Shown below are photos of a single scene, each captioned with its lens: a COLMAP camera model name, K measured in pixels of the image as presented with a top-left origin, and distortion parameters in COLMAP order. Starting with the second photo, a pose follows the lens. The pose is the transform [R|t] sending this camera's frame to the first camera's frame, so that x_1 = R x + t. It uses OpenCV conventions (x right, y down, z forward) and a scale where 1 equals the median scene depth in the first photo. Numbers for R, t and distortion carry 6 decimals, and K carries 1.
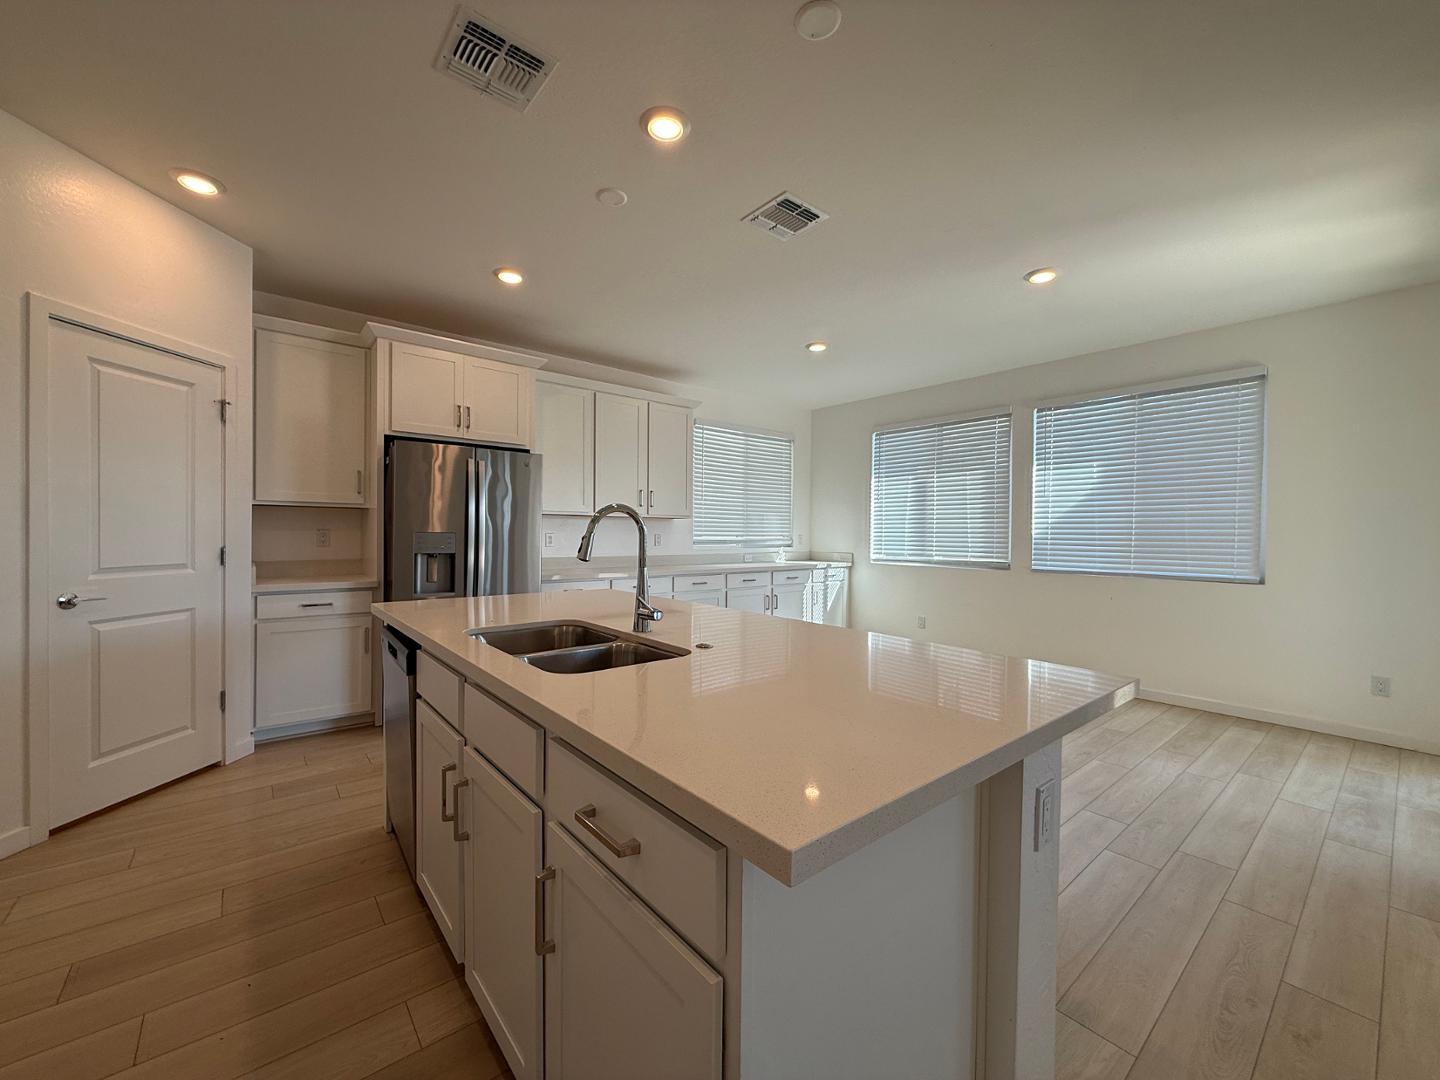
lens RADIAL K [[574.1, 0, 714.9], [0, 574.1, 538.3], [0, 0, 1]] dist [0.002597, -0.001010]
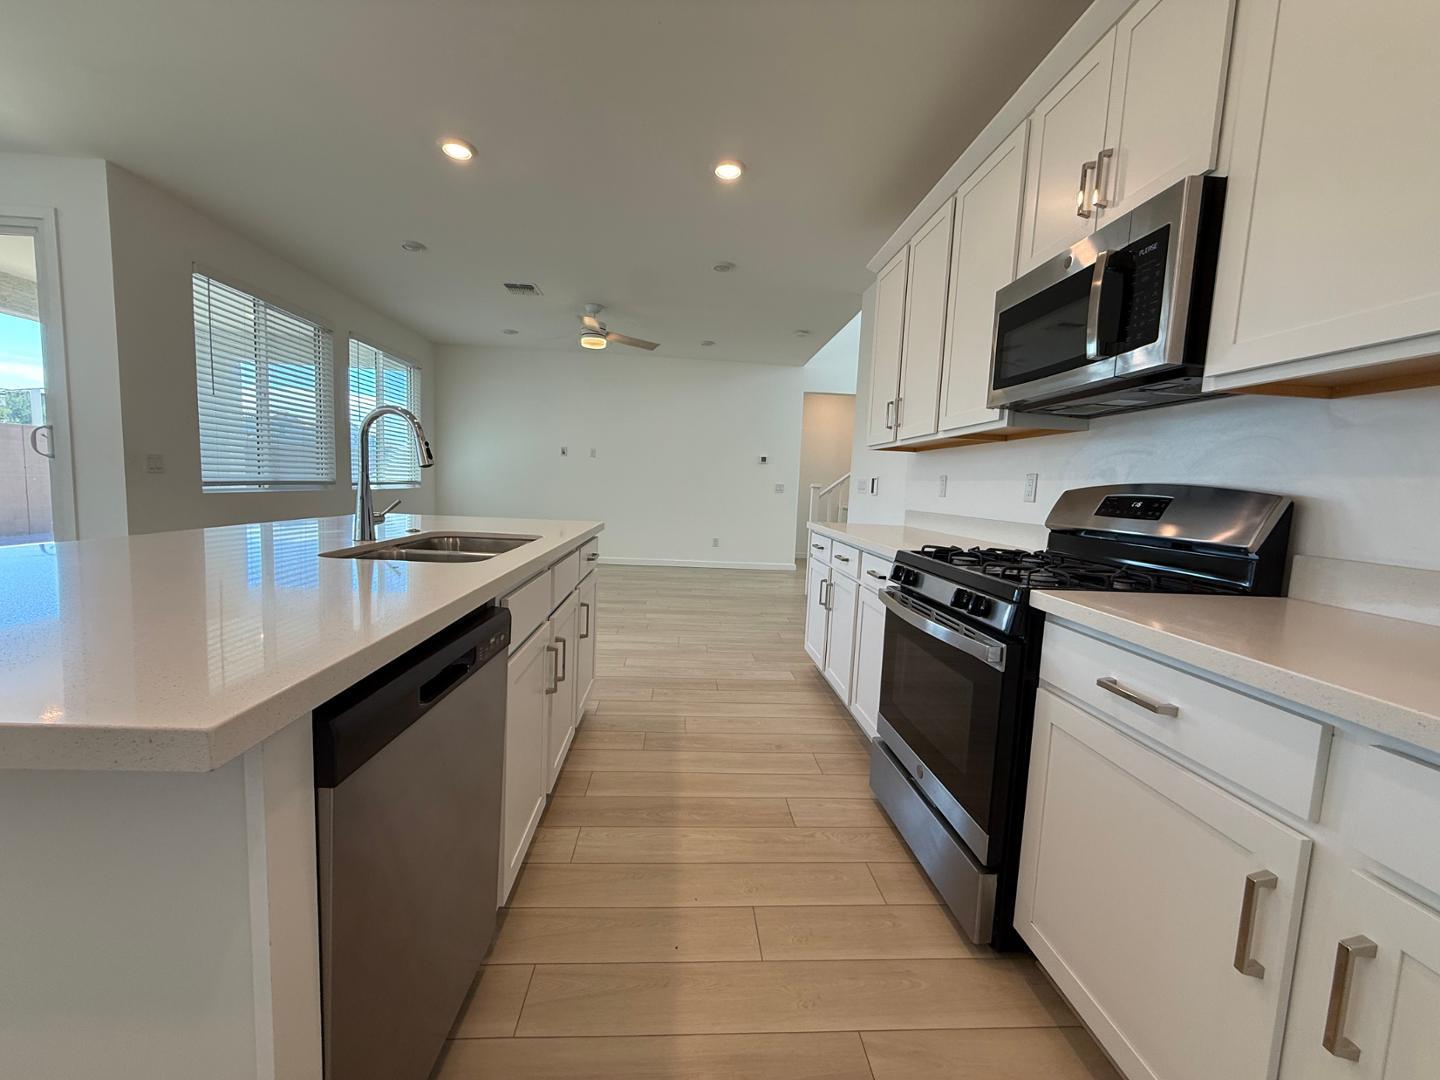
lens RADIAL K [[571.5, 0, 715.0], [0, 571.5, 537.2], [0, 0, 1]] dist [0.013197, -0.000001]
pose [[-0.806975, -0.100667, 0.581942, -0.524921], [-0.045880, 0.993074, 0.108164, 0.013354], [-0.588800, 0.060587, -0.806005, 0.656382]]
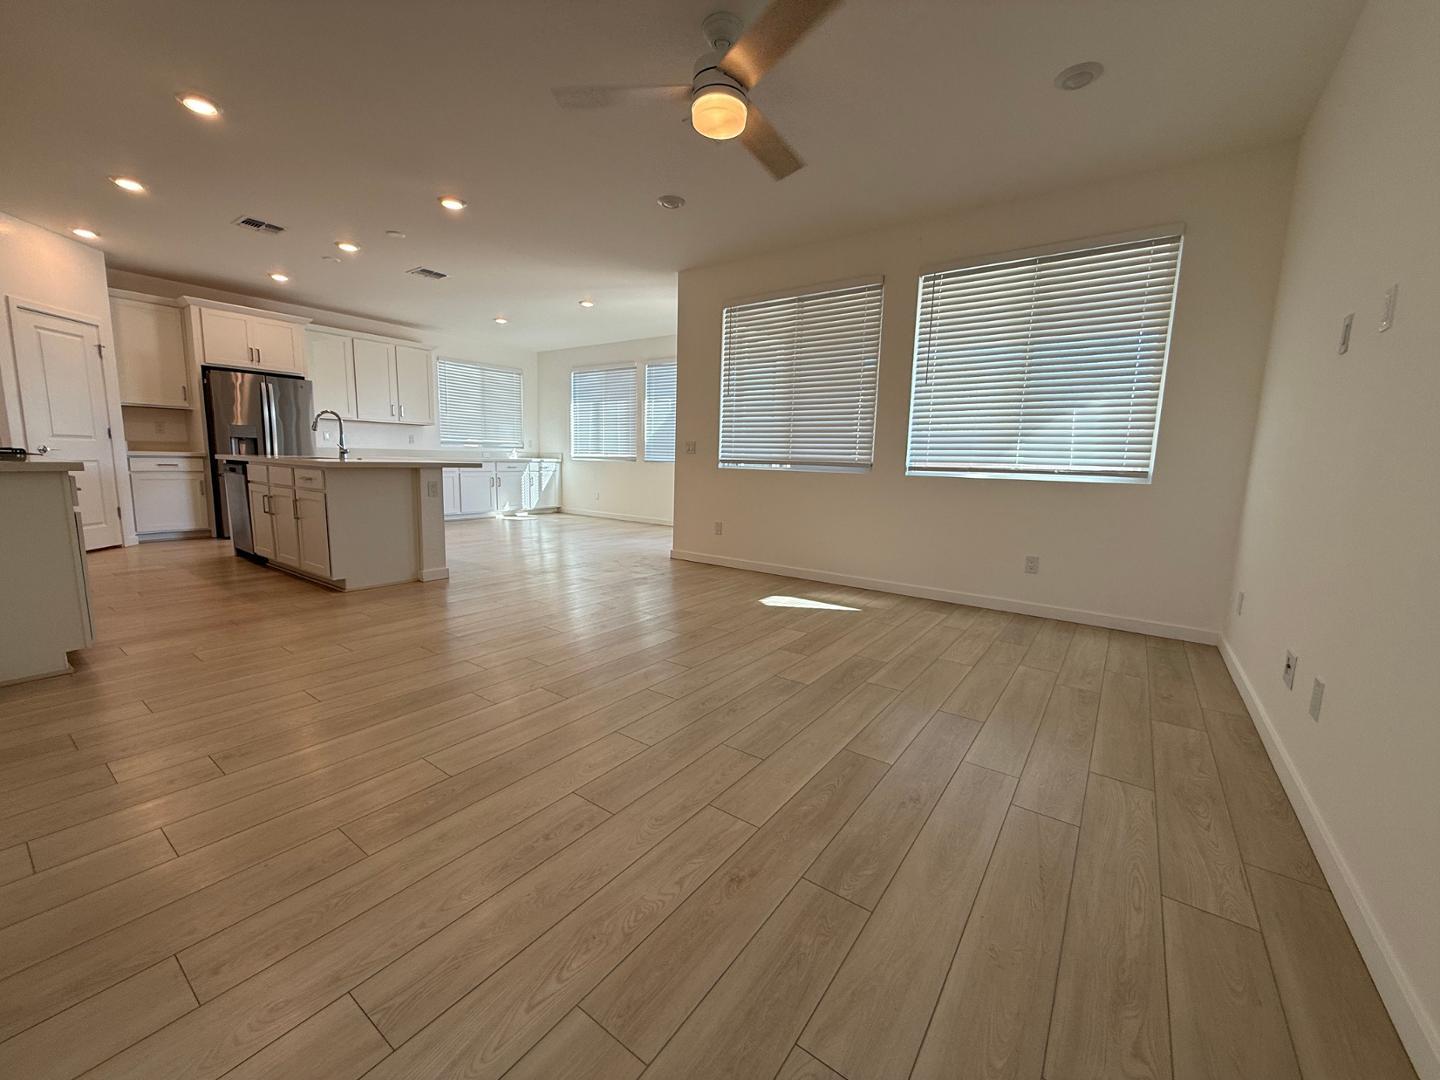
lens RADIAL K [[574.1, 0, 711.8], [0, 574.1, 538.3], [0, 0, 1]] dist [0.002597, -0.001010]
pose [[0.968226, -0.019981, 0.249275, 0.405819], [-0.013629, 0.991105, 0.132382, 0.071524], [-0.249703, -0.131573, 0.959342, -0.968458]]
